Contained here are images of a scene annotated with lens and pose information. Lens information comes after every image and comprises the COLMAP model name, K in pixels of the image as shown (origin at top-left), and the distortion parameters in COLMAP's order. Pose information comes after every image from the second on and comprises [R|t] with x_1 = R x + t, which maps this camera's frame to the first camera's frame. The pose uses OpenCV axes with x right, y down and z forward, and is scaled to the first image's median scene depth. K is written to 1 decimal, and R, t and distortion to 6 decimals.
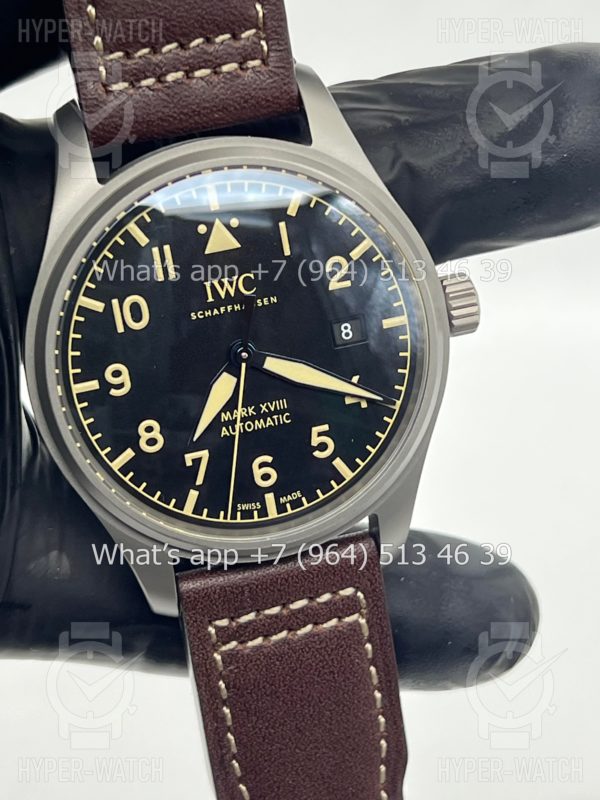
lens RADIAL K [[1805.1, 0, 306.4], [0, 1805.1, 383.8], [0, 0, 1]] dist [0.244682, 0.000000]
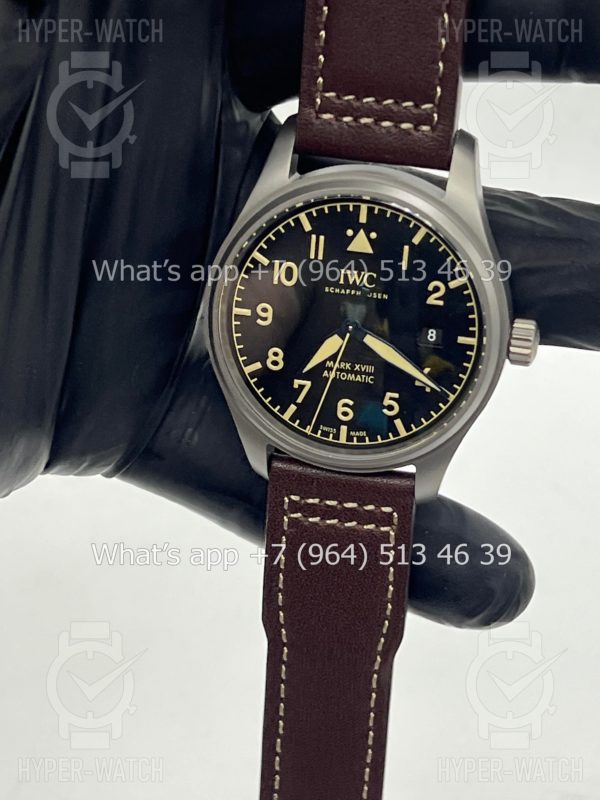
lens RADIAL K [[1805.1, 0, 300.3], [0, 1805.1, 375.5], [0, 0, 1]] dist [0.244682, 0.000000]
pose [[0.899962, 0.344791, -0.266811, 0.308945], [-0.302120, 0.934448, 0.188497, -0.228737], [0.314313, -0.089031, 0.945135, -0.318399]]
